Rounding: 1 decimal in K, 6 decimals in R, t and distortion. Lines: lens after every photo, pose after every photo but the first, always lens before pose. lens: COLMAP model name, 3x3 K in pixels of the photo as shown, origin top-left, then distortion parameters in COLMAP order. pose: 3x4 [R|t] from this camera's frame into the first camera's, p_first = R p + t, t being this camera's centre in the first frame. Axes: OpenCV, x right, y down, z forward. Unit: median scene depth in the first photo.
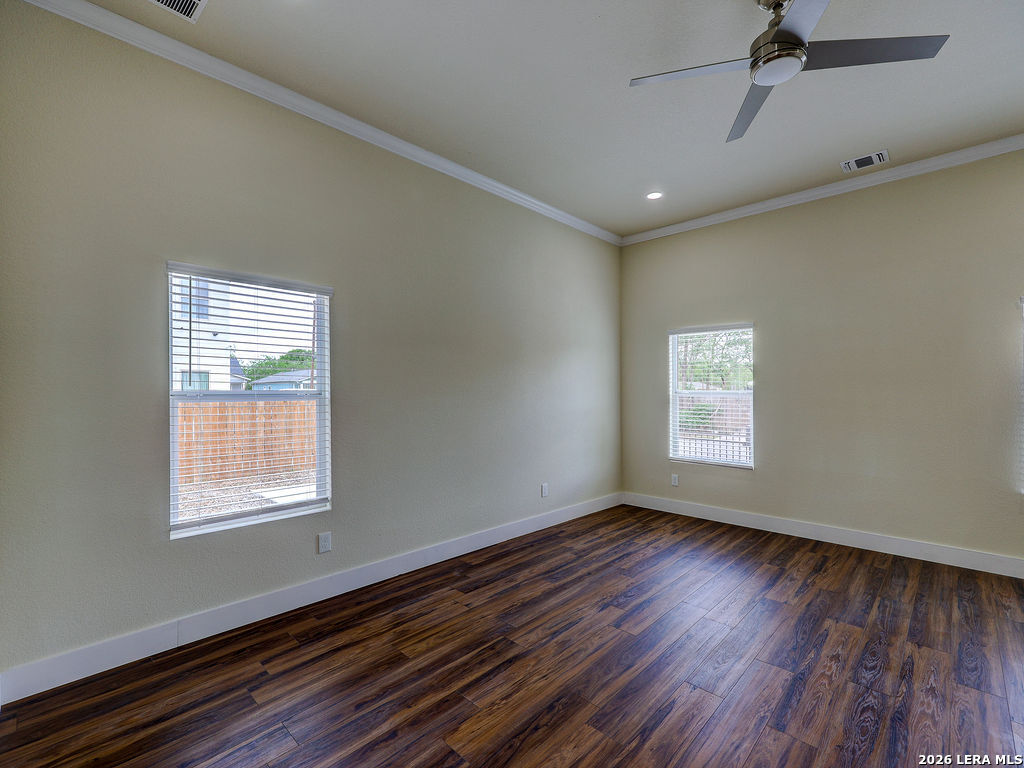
lens RADIAL K [[463.7, 0, 510.0], [0, 463.7, 387.1], [0, 0, 1]] dist [0.001071, -0.000377]
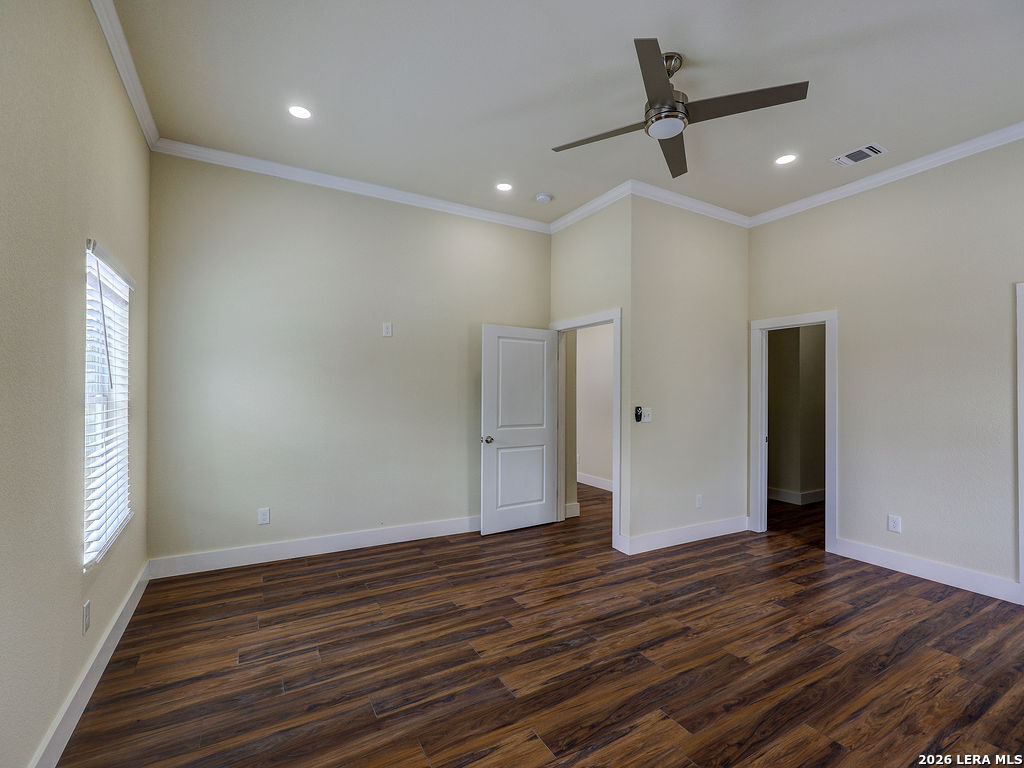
lens RADIAL K [[463.7, 0, 508.9], [0, 463.7, 386.7], [0, 0, 1]] dist [0.001071, -0.000377]
pose [[-0.960208, -0.001786, 0.279279, 0.346768], [-0.006381, 0.999859, -0.015543, 0.001734], [-0.279212, -0.016707, -0.960084, 1.237849]]
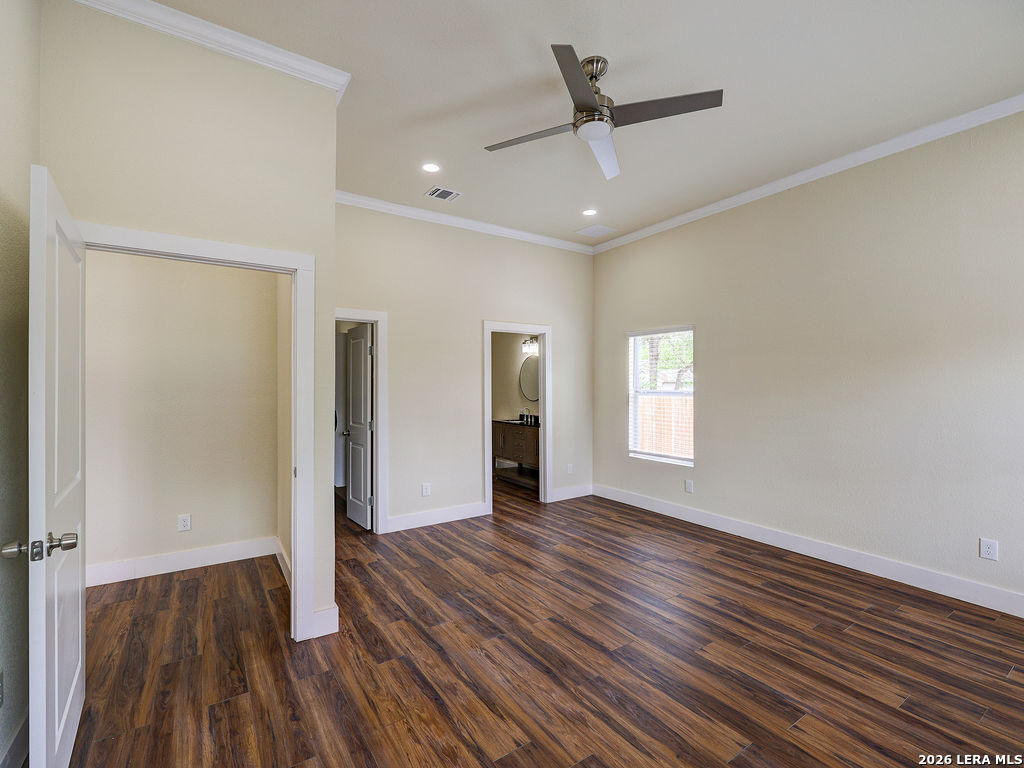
lens RADIAL K [[463.7, 0, 512.0], [0, 463.7, 384.3], [0, 0, 1]] dist [0.001071, -0.000377]
pose [[-0.205872, -0.003157, -0.978574, 1.001254], [0.003009, 0.999988, -0.003859, -0.008430], [0.978574, -0.003739, -0.205860, 0.571944]]
